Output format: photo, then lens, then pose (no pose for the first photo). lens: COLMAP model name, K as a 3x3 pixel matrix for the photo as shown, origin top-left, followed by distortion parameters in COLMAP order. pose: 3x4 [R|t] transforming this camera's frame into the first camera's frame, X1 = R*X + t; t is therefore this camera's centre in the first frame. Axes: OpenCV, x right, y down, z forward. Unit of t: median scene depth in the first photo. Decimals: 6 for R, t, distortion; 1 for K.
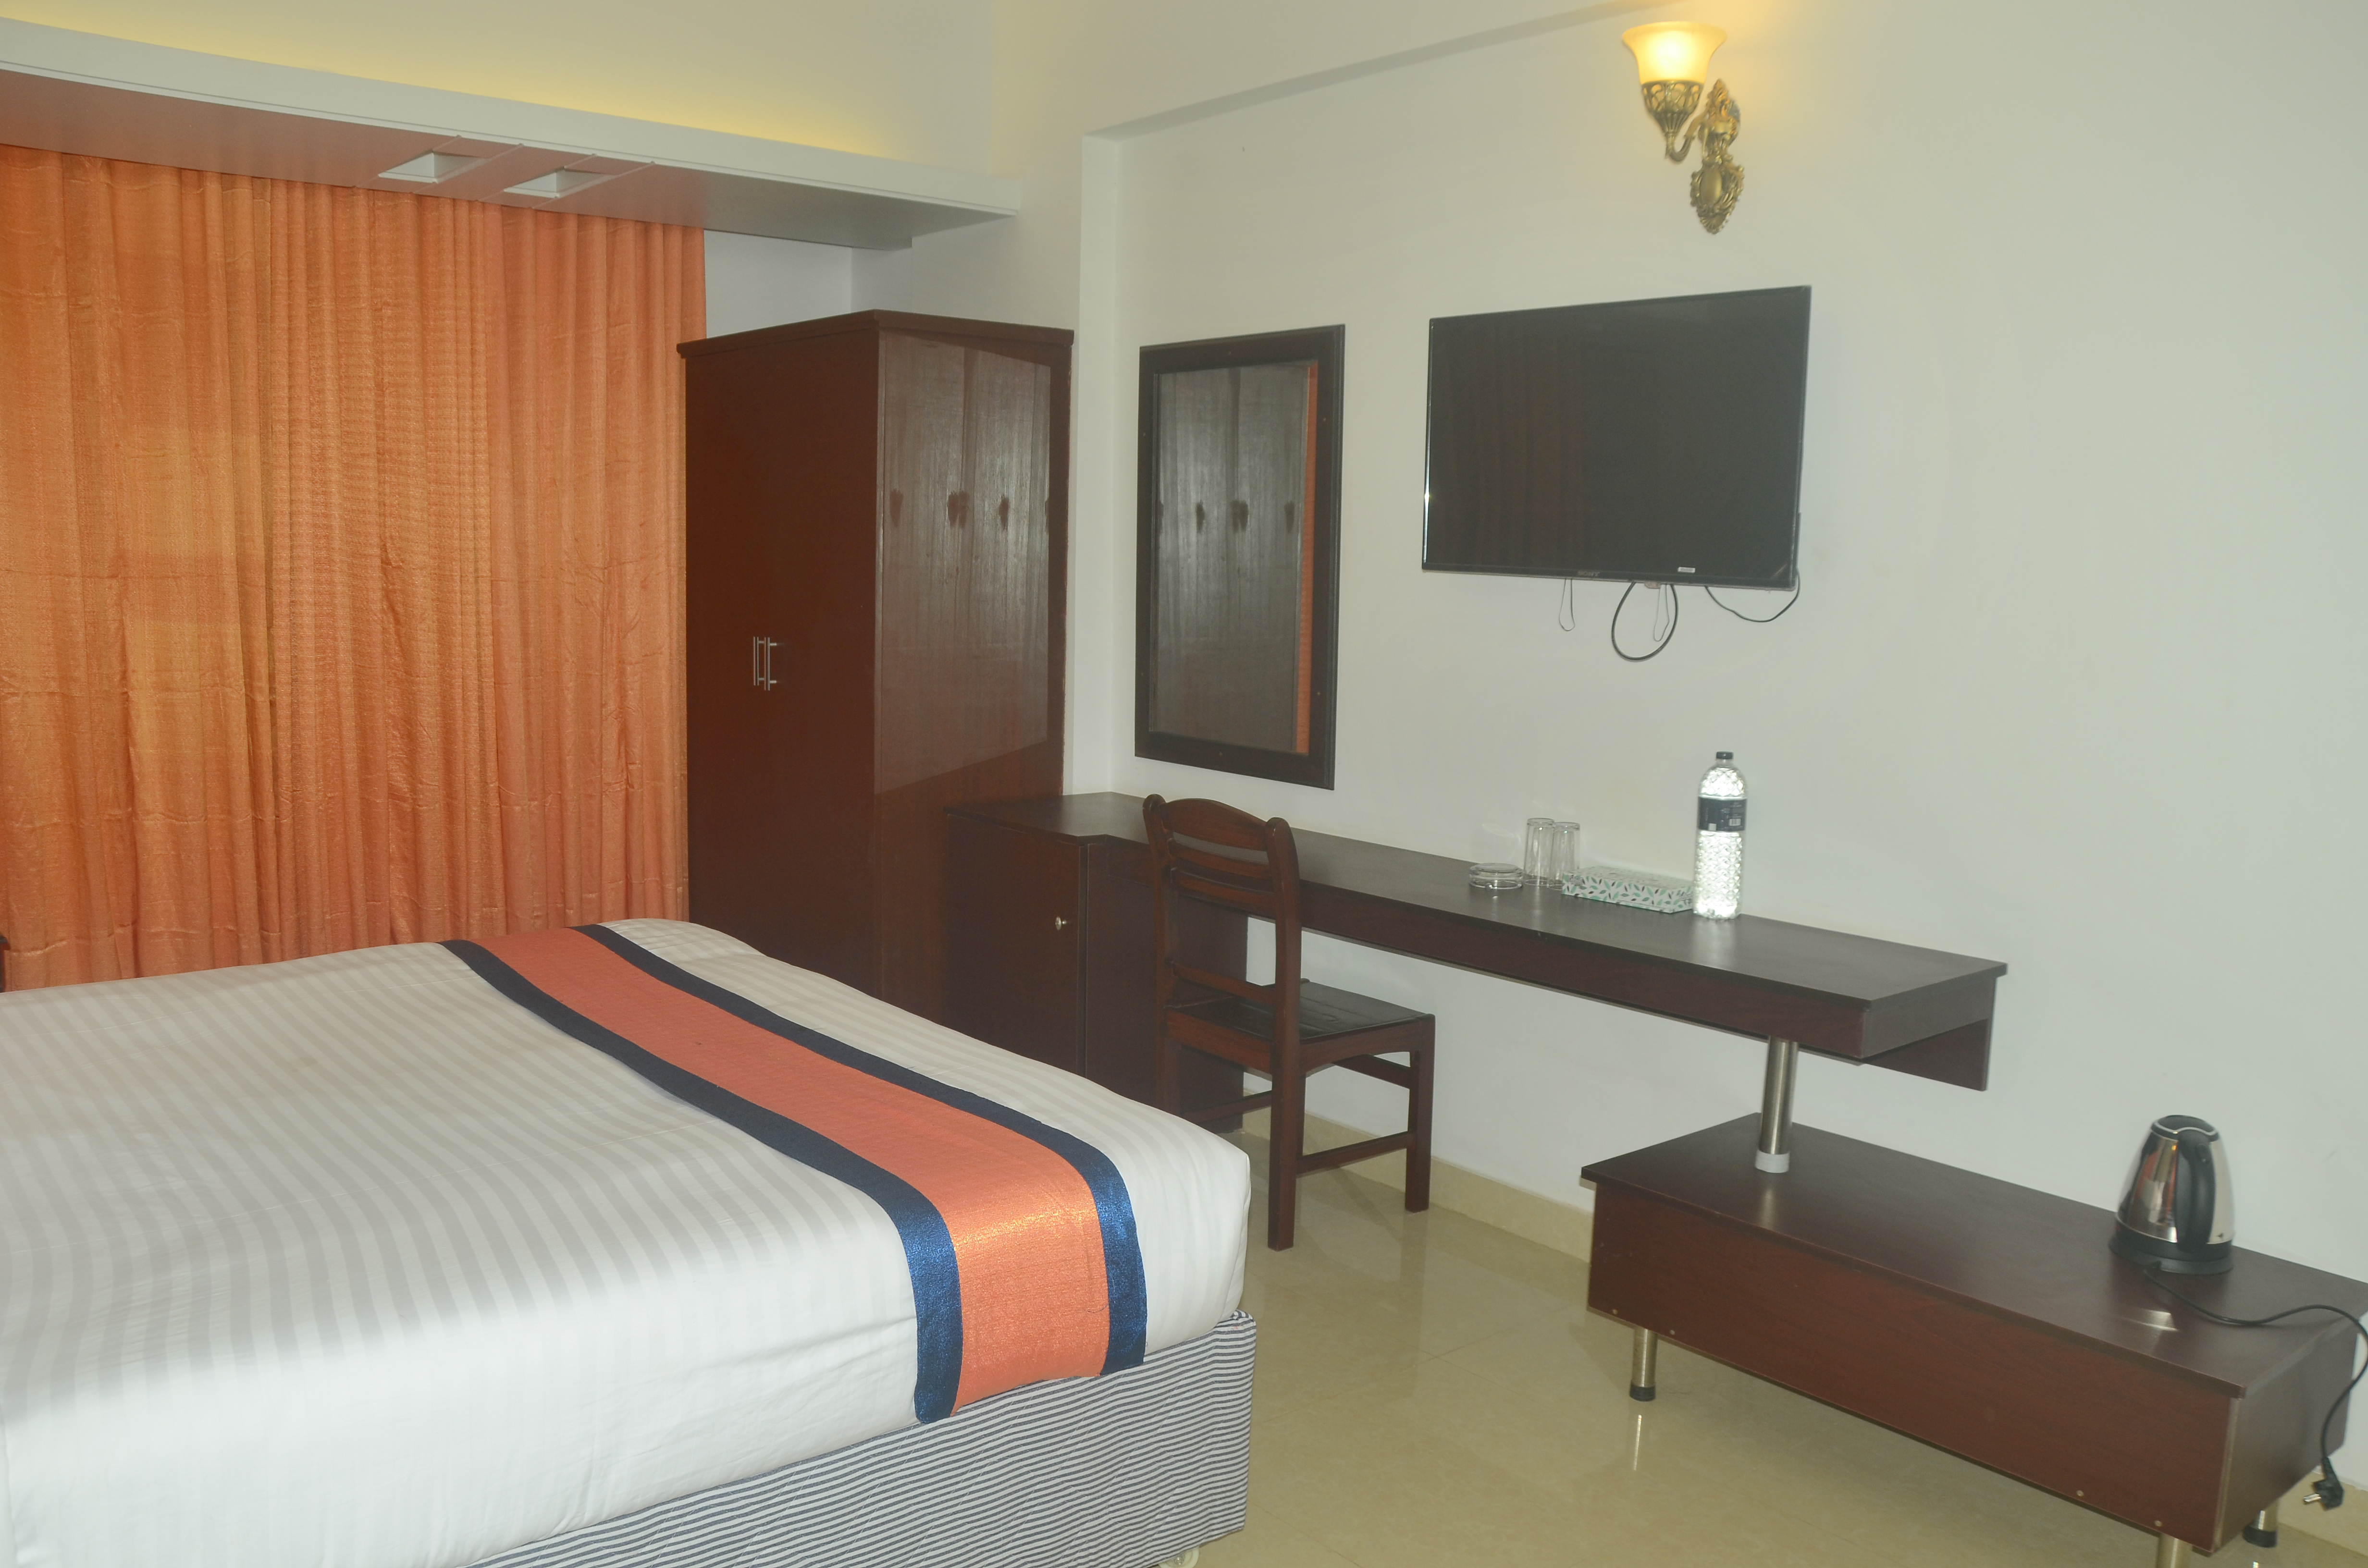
lens RADIAL K [[1870.7, 0, 1183.2], [0, 1870.7, 845.1], [0, 0, 1]] dist [-0.165888, 0.144622]
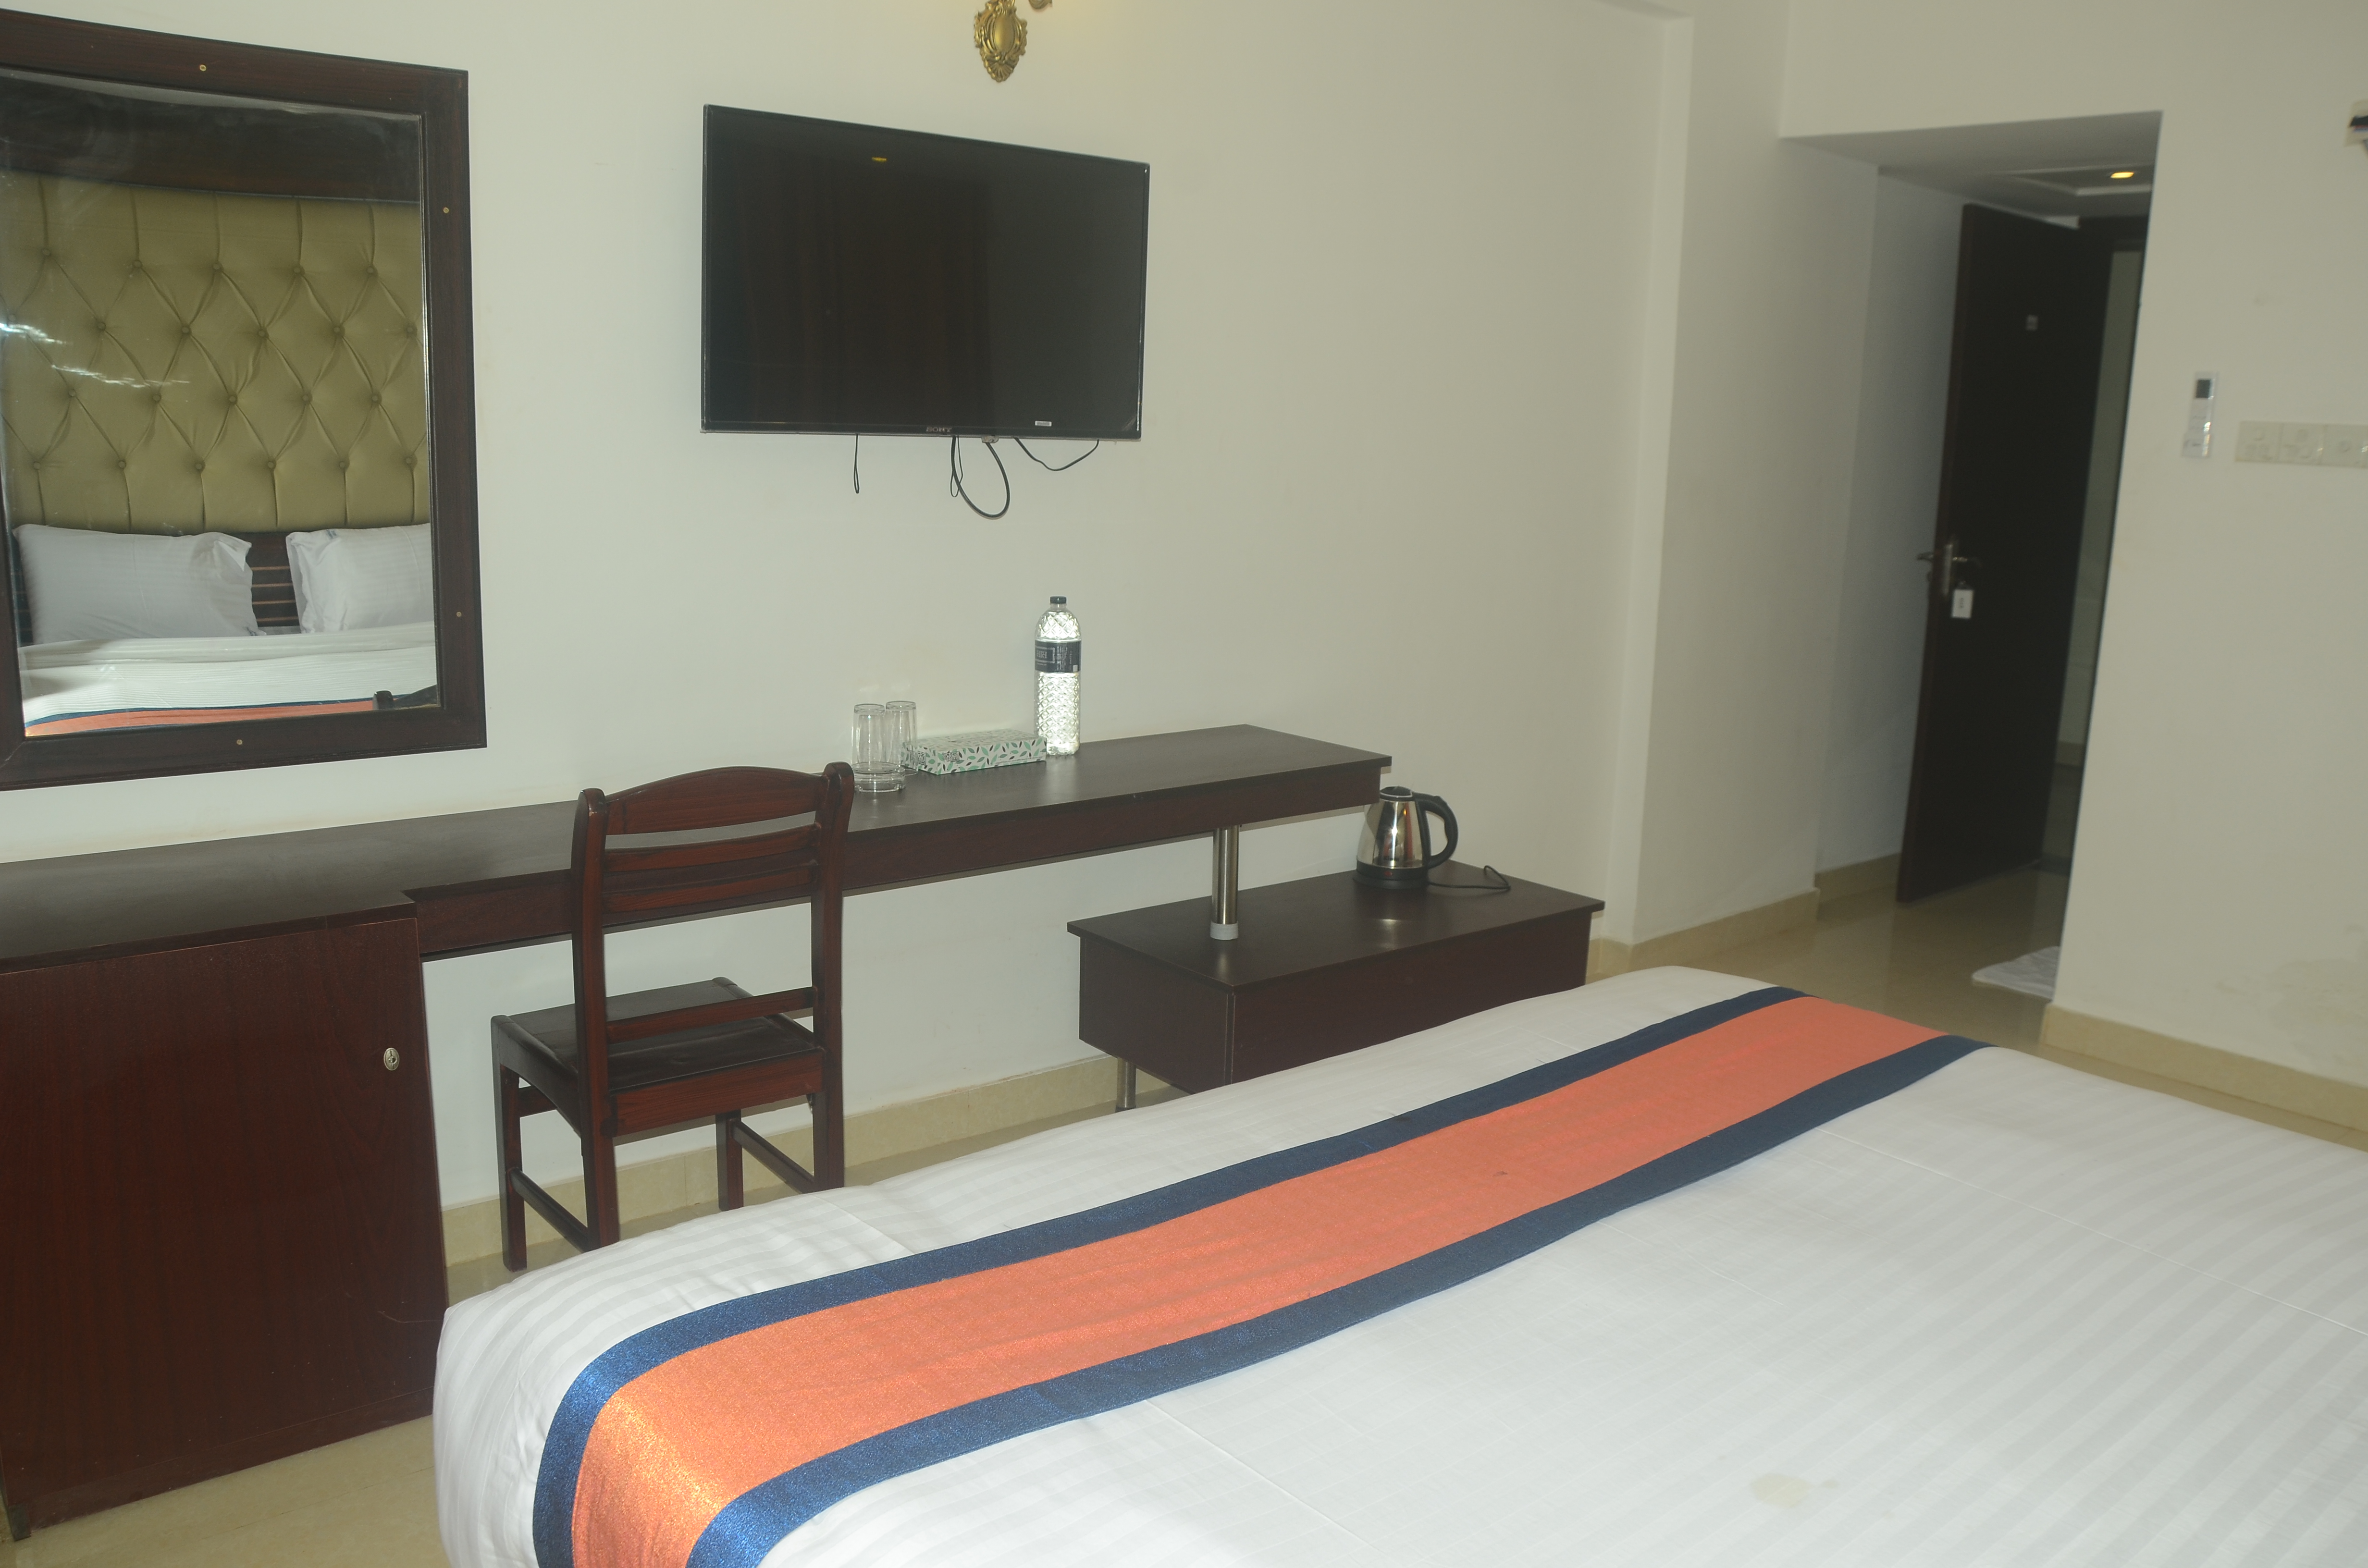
lens RADIAL K [[1870.7, 0, 1183.2], [0, 1870.7, 845.1], [0, 0, 1]] dist [-0.165888, 0.144622]
pose [[-0.024147, -0.238647, 0.970806, -0.778993], [0.132883, 0.961706, 0.239715, -0.160876], [-0.990838, 0.134792, 0.008490, 0.948875]]
